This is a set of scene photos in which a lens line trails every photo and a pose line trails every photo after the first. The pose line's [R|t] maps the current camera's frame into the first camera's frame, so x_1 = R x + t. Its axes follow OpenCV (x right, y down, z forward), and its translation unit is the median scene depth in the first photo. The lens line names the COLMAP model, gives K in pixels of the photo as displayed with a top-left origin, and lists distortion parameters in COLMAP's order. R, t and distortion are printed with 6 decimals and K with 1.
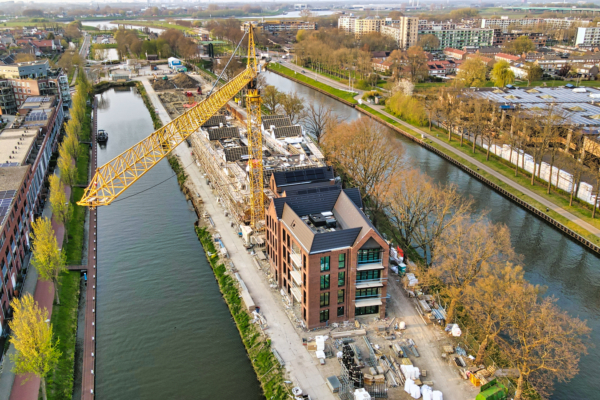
lens RADIAL K [[523.0, 0, 300.9], [0, 523.0, 203.4], [0, 0, 1]] dist [0.005968, 0.037917]
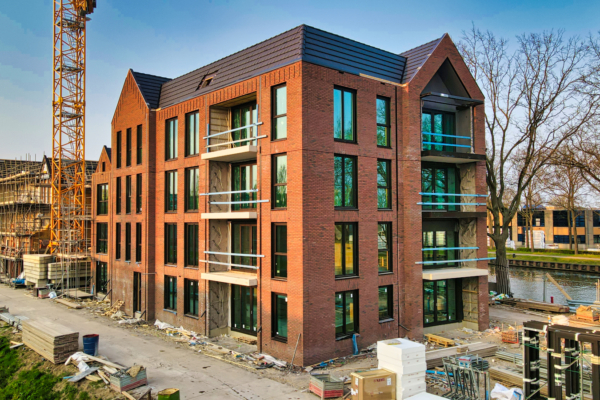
lens RADIAL K [[523.0, 0, 299.2], [0, 523.0, 198.9], [0, 0, 1]] dist [0.005968, 0.037917]
pose [[0.929076, 0.014385, 0.369610, -0.070522], [0.135884, 0.916100, -0.377221, 0.210931], [-0.344026, 0.400691, 0.849172, 0.593481]]
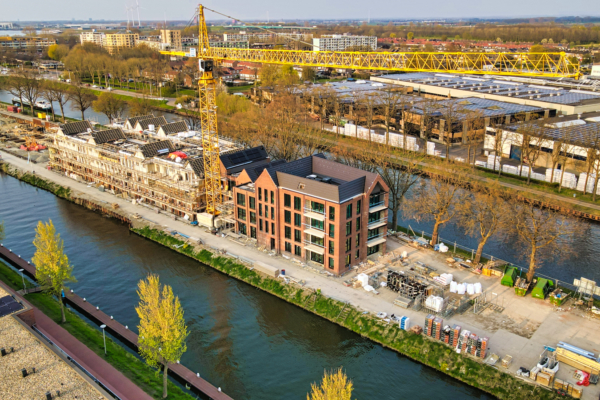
lens RADIAL K [[523.0, 0, 302.6], [0, 523.0, 202.9], [0, 0, 1]] dist [0.005968, 0.037917]
pose [[0.873880, -0.162826, 0.458063, -0.423945], [0.179237, 0.983775, 0.007756, 0.055286], [-0.451894, 0.075324, 0.888886, 0.039405]]
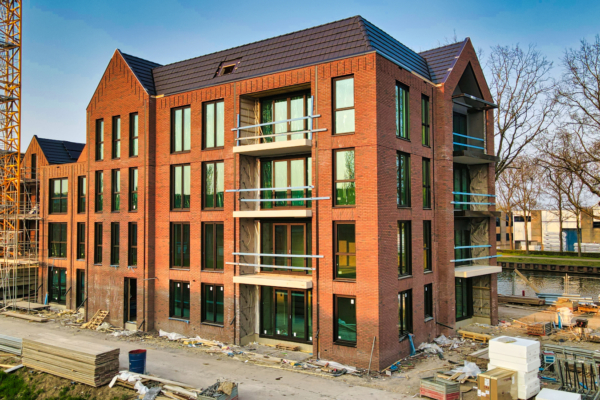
lens RADIAL K [[523.0, 0, 299.6], [0, 523.0, 198.8], [0, 0, 1]] dist [0.005968, 0.037917]
pose [[0.815682, 0.024261, 0.577992, -0.135036], [0.212304, 0.916853, -0.338095, 0.194200], [-0.538136, 0.398488, 0.742709, 0.639367]]
